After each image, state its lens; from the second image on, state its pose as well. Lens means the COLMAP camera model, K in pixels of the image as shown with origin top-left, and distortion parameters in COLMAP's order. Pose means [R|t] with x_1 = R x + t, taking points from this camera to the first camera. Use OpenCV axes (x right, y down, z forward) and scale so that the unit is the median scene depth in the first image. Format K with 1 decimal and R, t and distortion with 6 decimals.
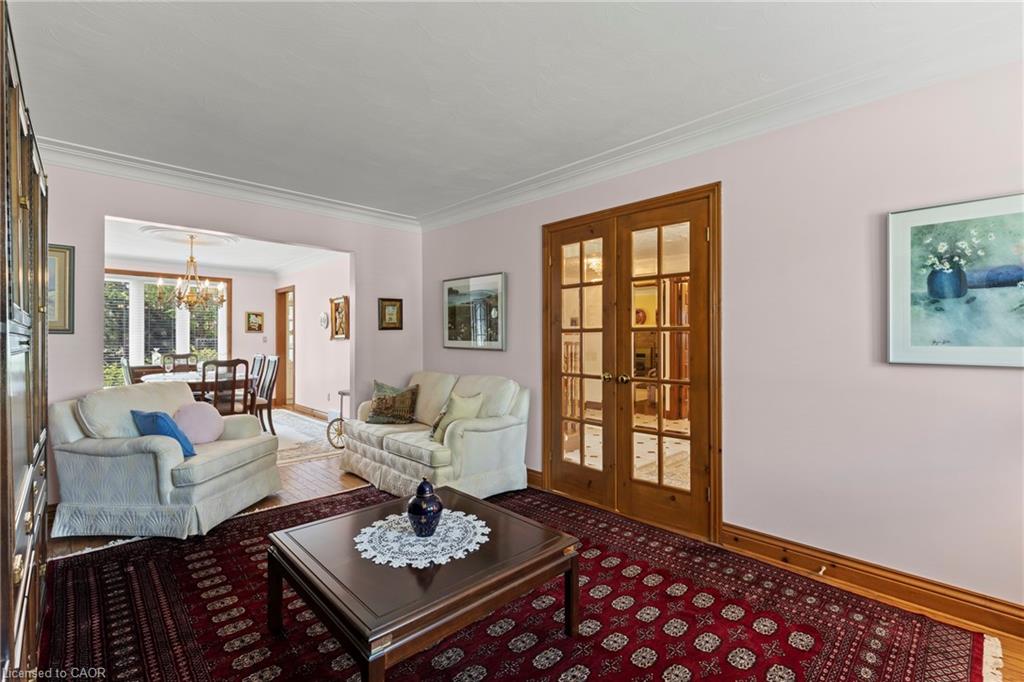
lens RADIAL K [[461.9, 0, 509.1], [0, 461.9, 341.1], [0, 0, 1]] dist [0.000610, -0.001413]
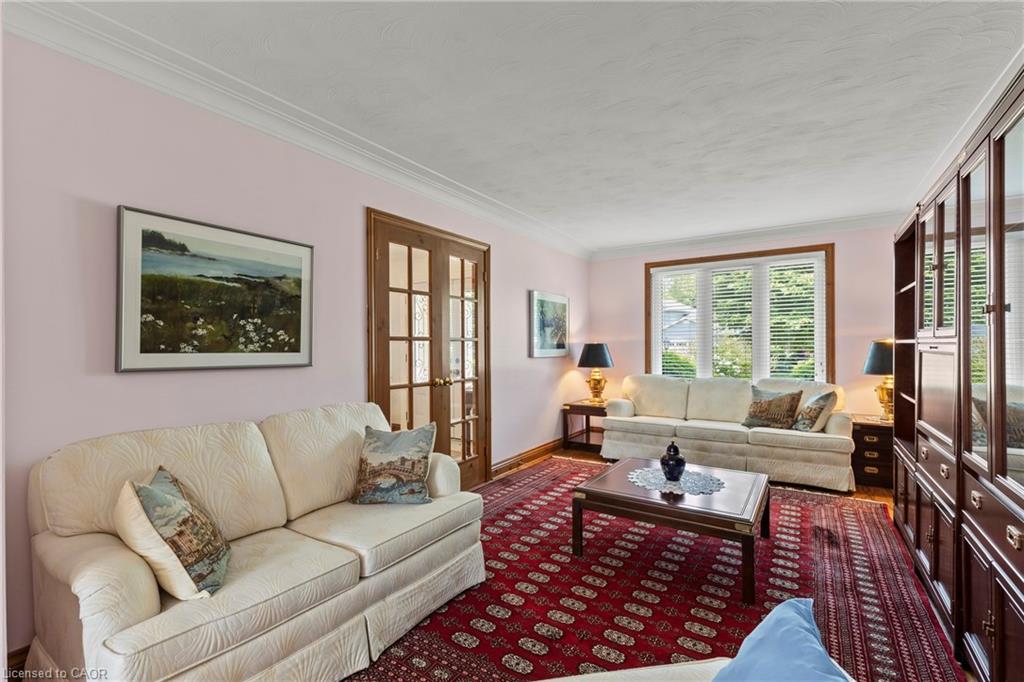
lens RADIAL K [[461.9, 0, 507.6], [0, 461.9, 342.2], [0, 0, 1]] dist [0.000610, -0.001413]
pose [[-0.235881, 0.005417, 0.971767, -0.774716], [0.008088, 0.999961, -0.003611, -0.009117], [-0.971748, 0.007008, -0.235916, 0.962511]]
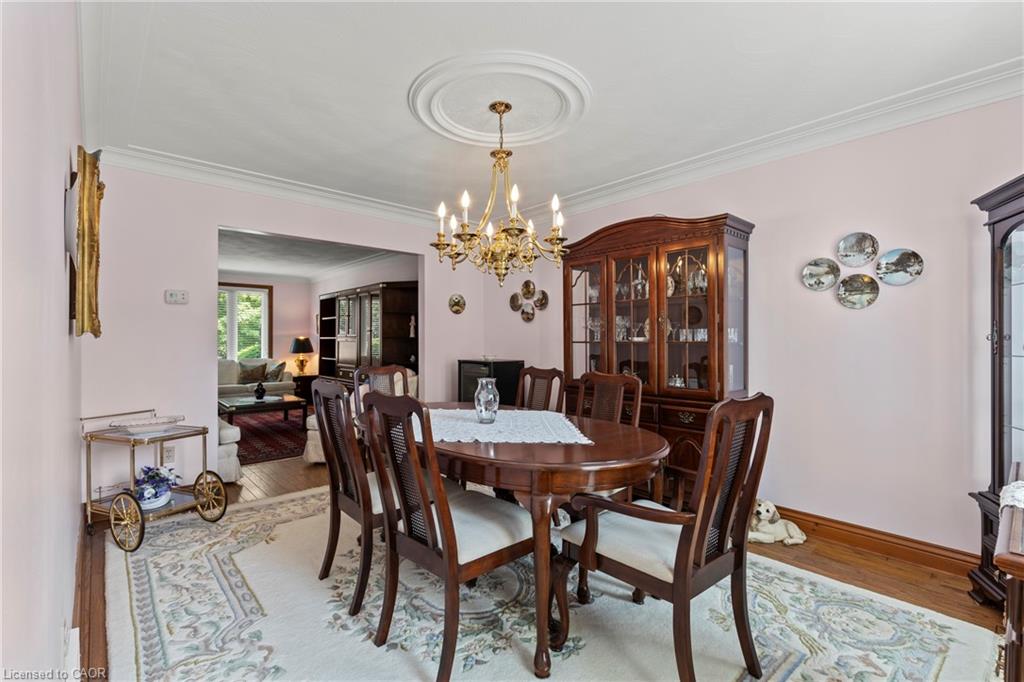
lens RADIAL K [[461.9, 0, 510.8], [0, 461.9, 339.6], [0, 0, 1]] dist [0.000610, -0.001413]
pose [[-0.999739, 0.000745, 0.022832, -1.049886], [0.000884, 0.999981, 0.006100, -0.011522], [-0.022827, 0.006119, -0.999721, 2.156948]]
